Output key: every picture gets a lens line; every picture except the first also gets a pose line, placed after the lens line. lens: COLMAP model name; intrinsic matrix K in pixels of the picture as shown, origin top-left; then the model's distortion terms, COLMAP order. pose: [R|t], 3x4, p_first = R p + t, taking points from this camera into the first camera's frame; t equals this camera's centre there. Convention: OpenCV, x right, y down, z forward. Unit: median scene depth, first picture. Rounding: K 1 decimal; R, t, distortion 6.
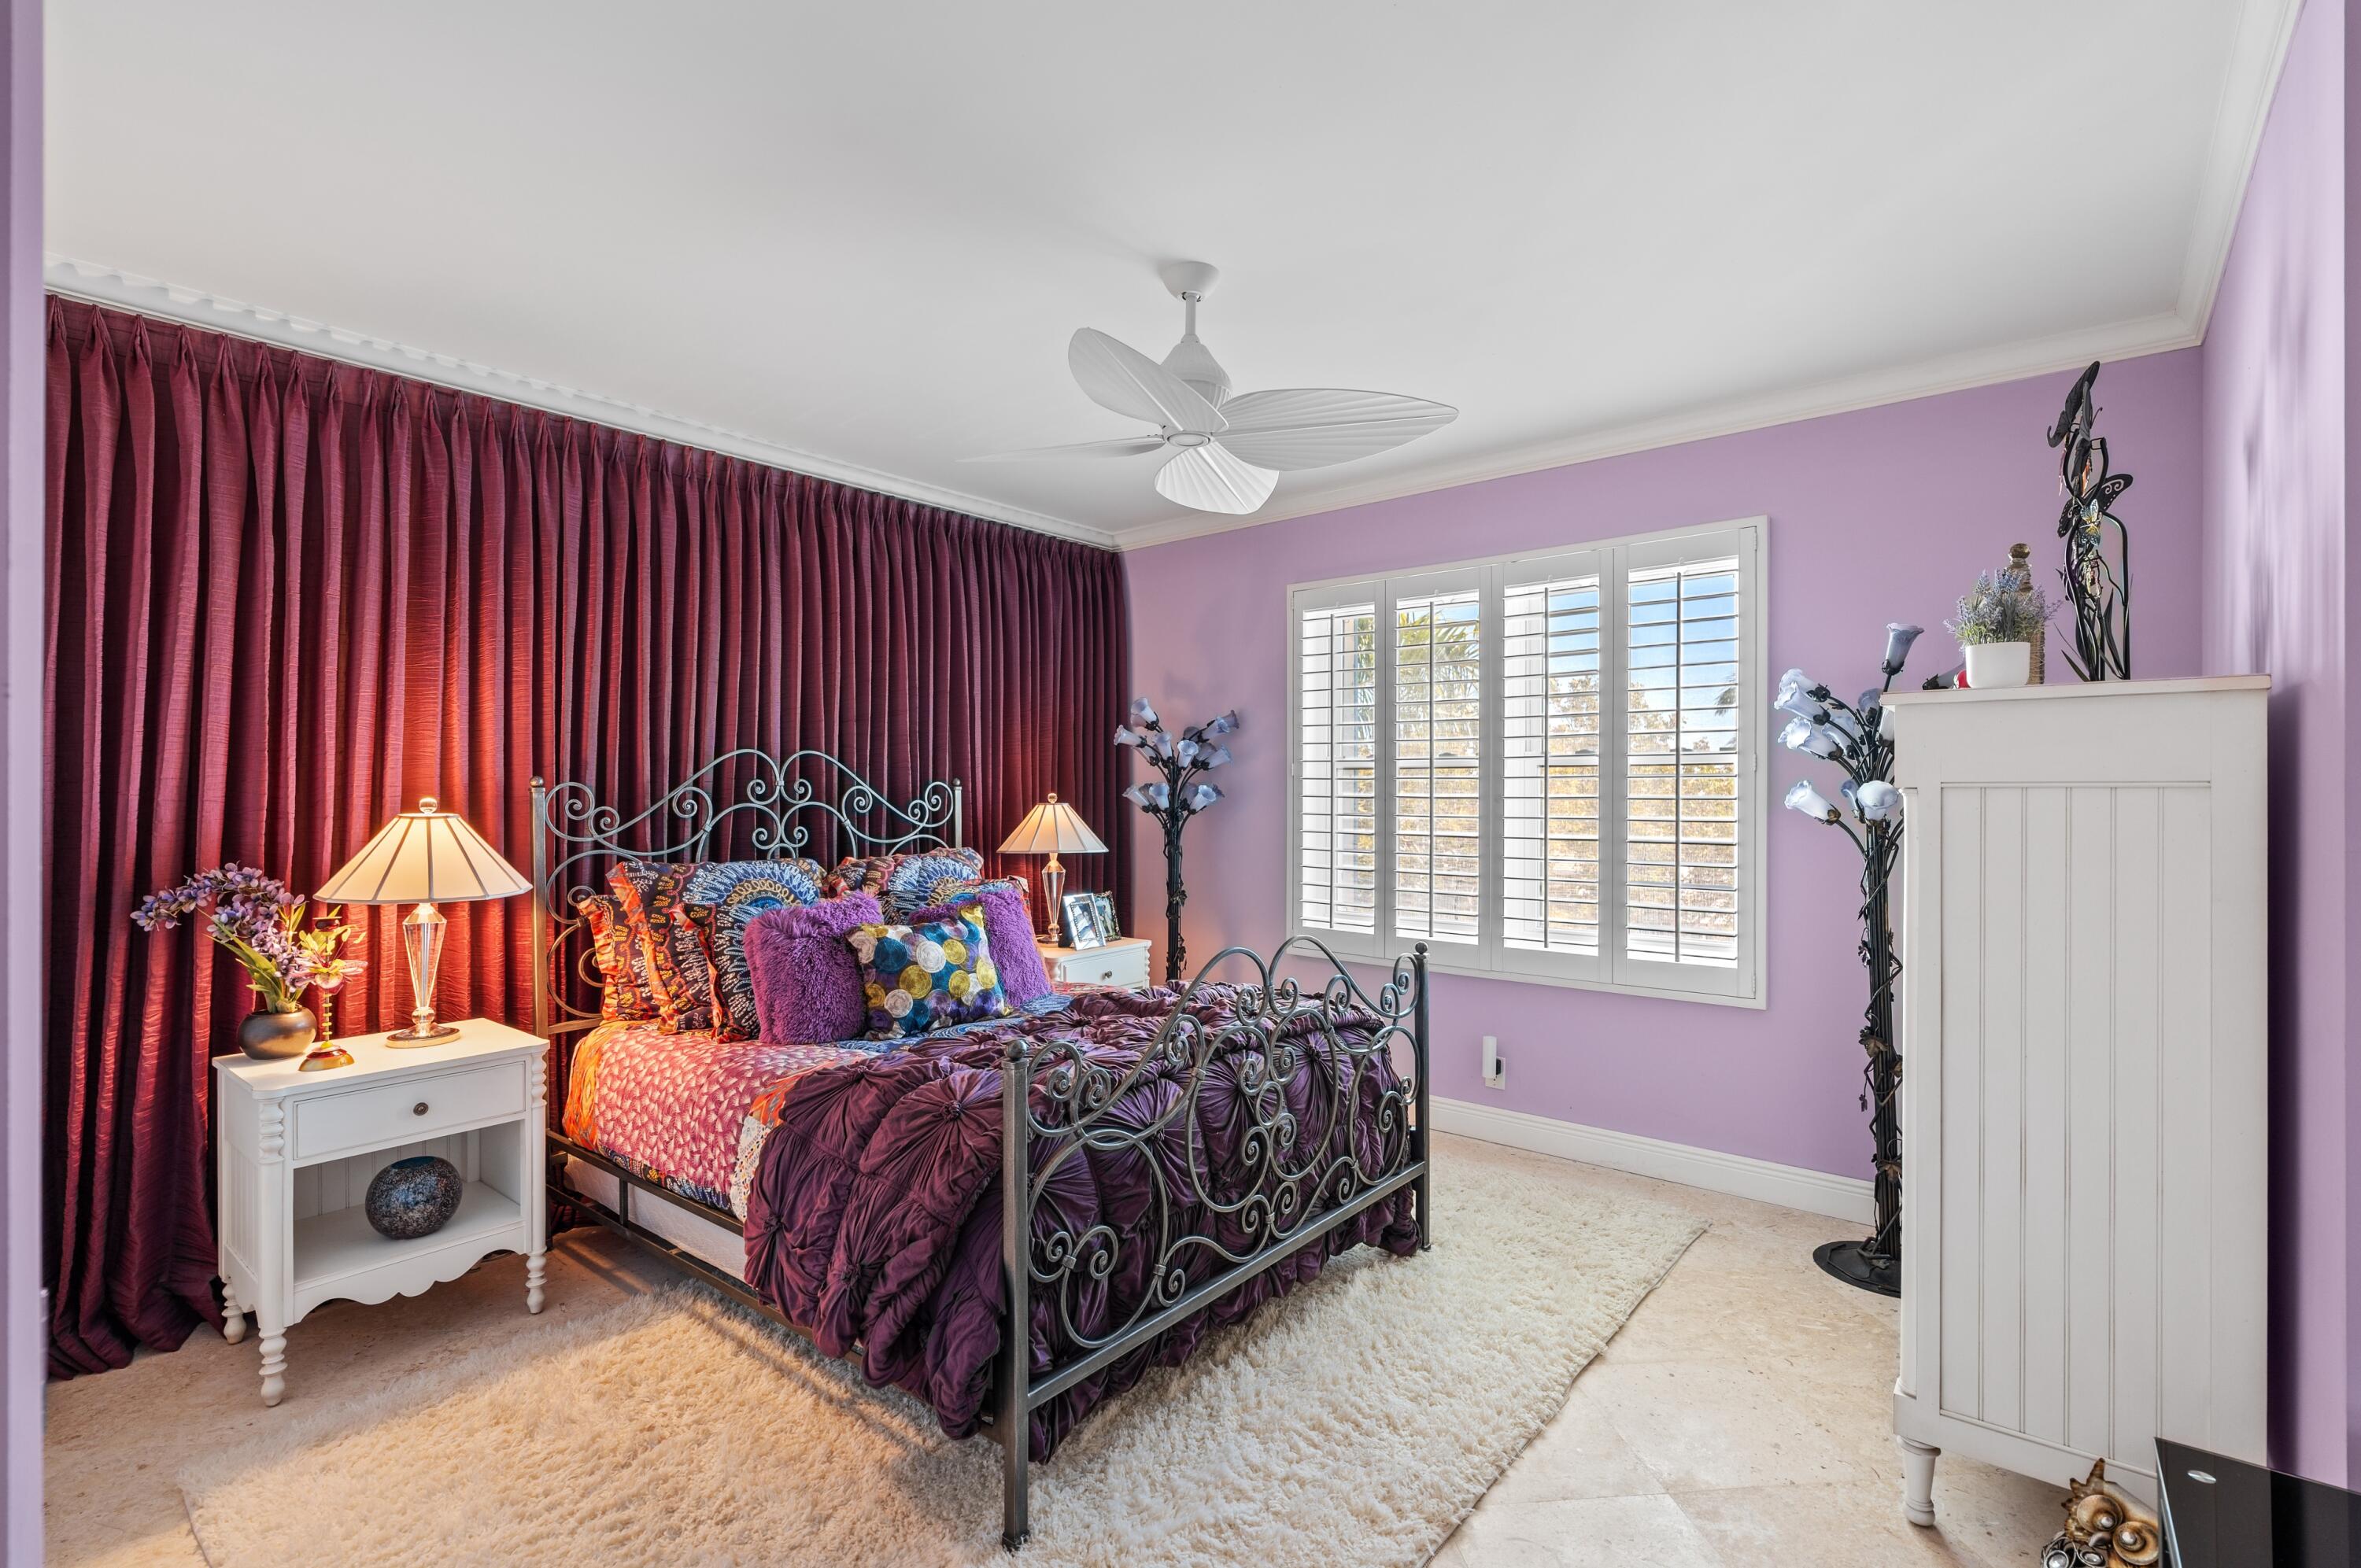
lens RADIAL K [[1067.4, 0, 1193.3], [0, 1067.4, 790.5], [0, 0, 1]] dist [-0.006976, 0.002068]
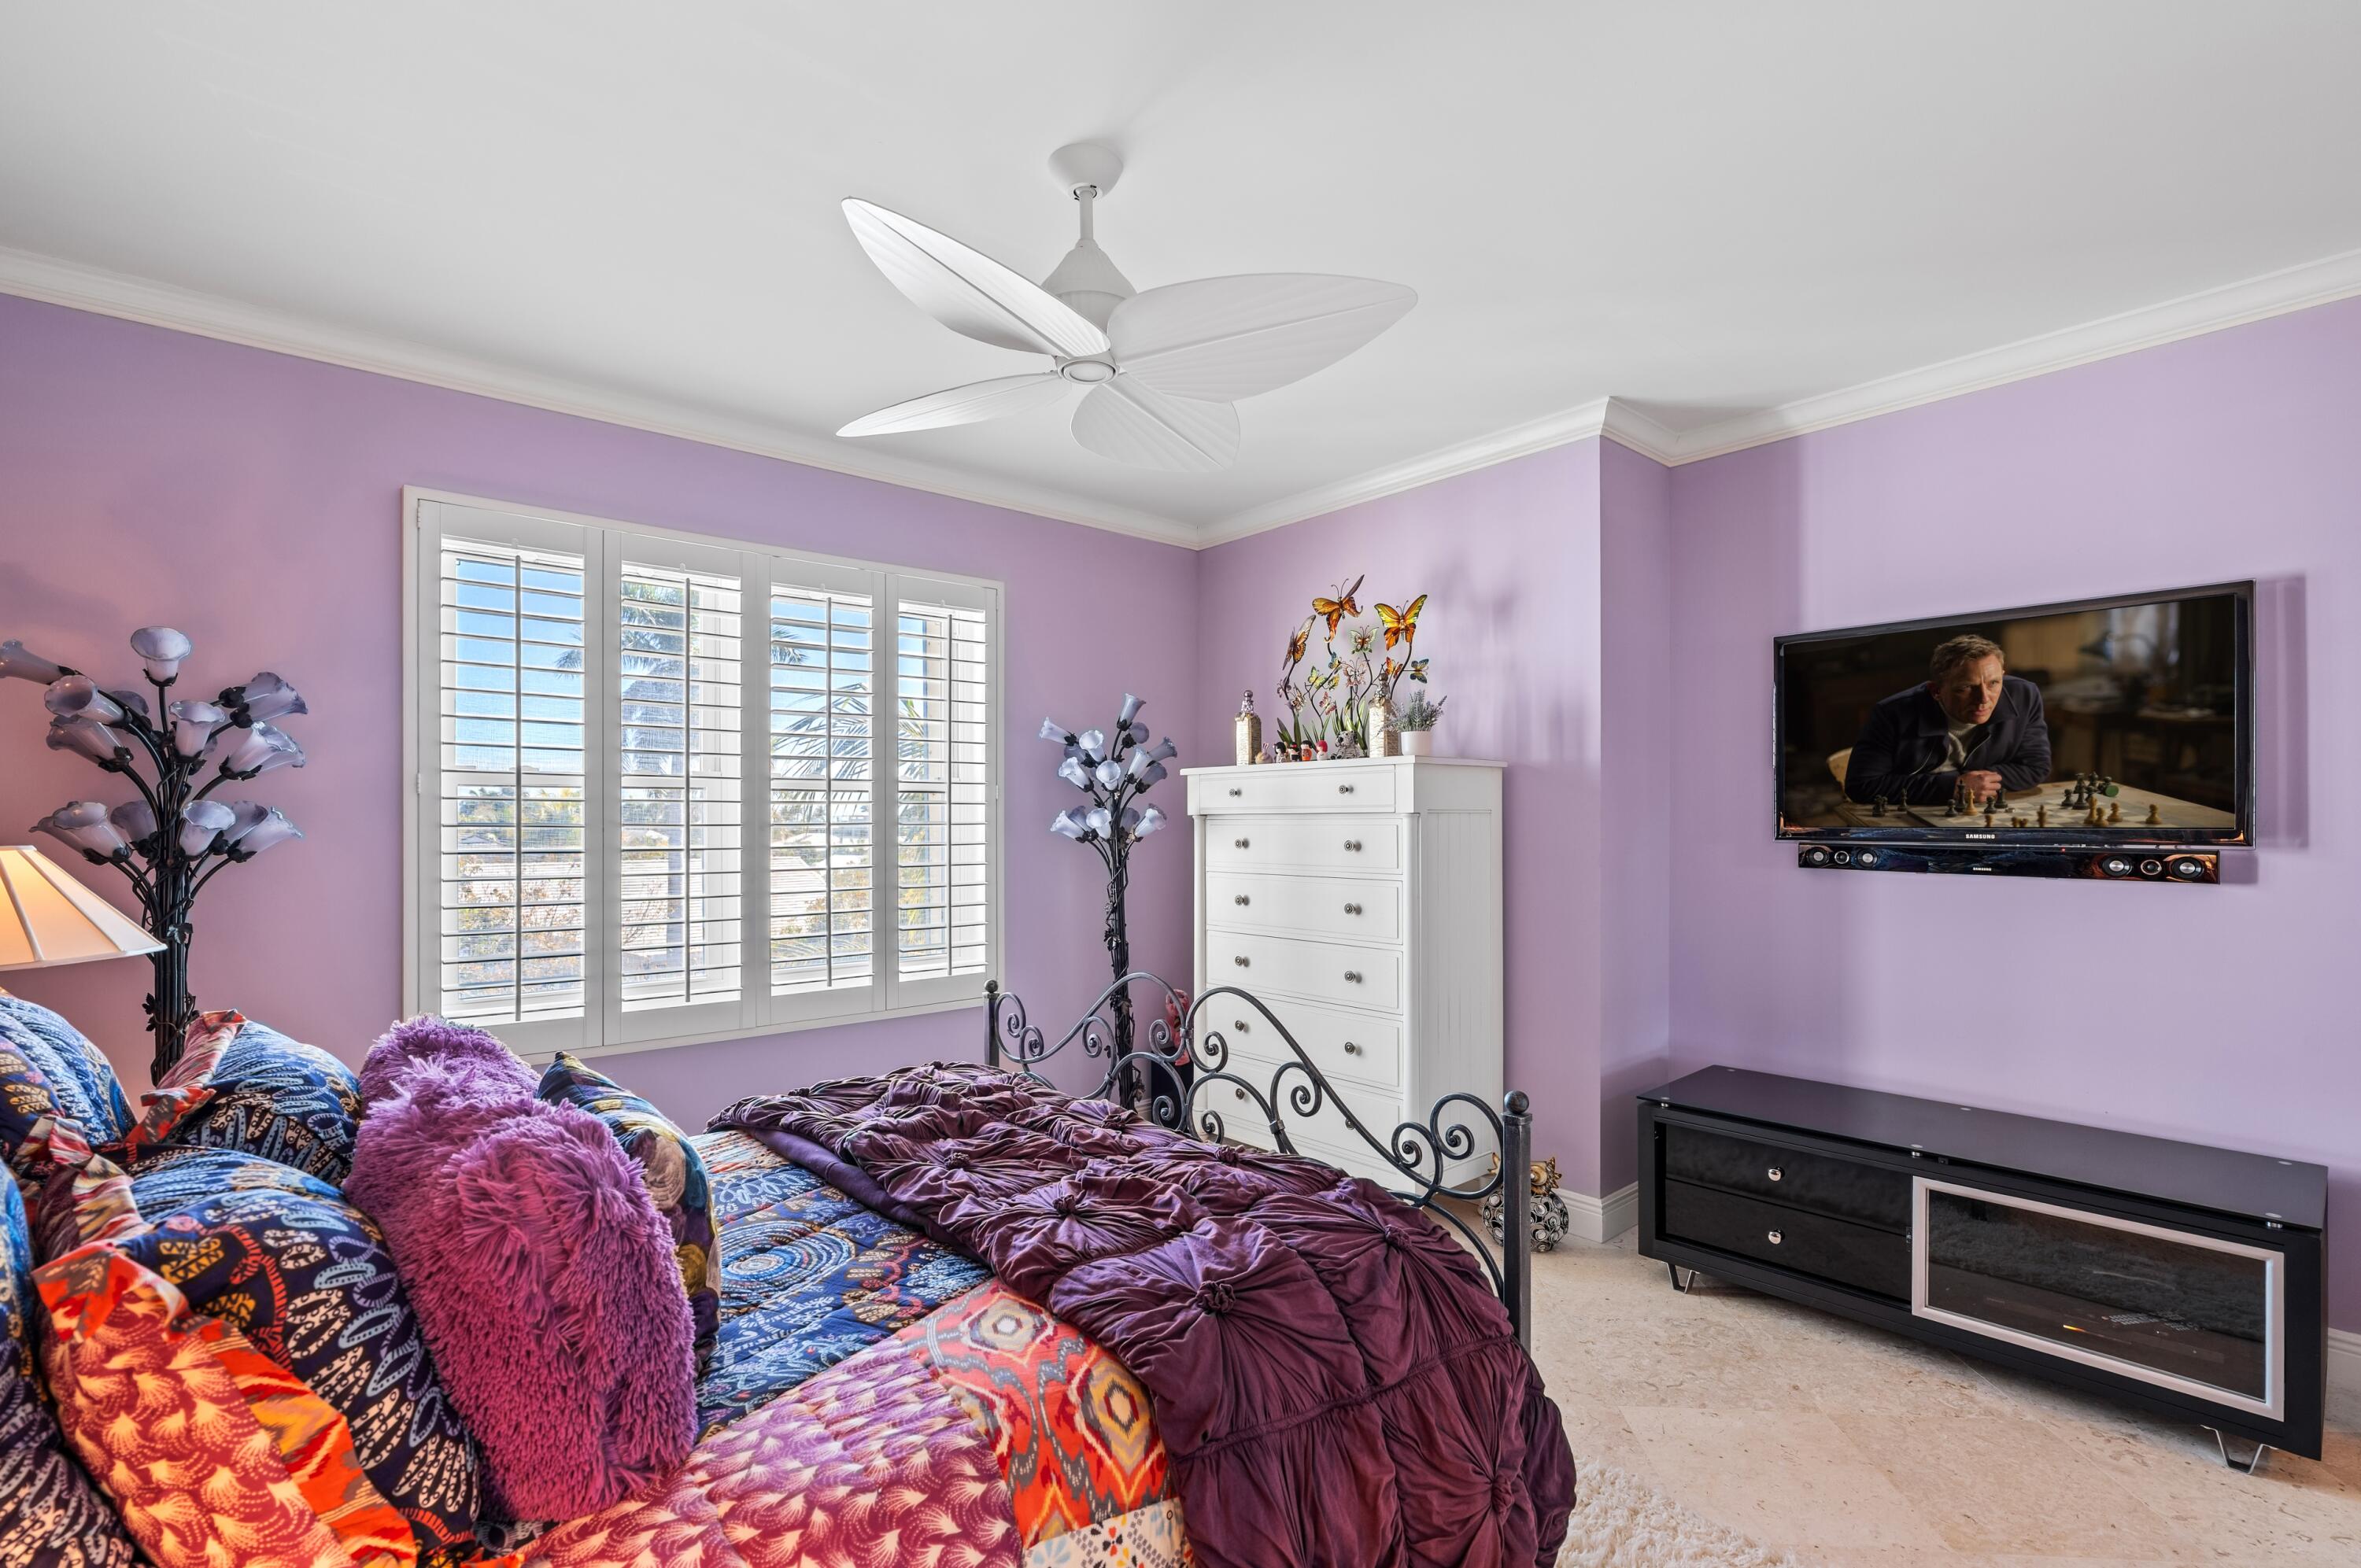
lens RADIAL K [[1067.4, 0, 1193.9], [0, 1067.4, 821.5], [0, 0, 1]] dist [-0.006976, 0.002068]
pose [[0.174026, -0.002895, 0.984737, -0.522604], [0.000821, 0.999996, 0.002794, 0.001342], [-0.984741, 0.000323, 0.174028, 0.532483]]
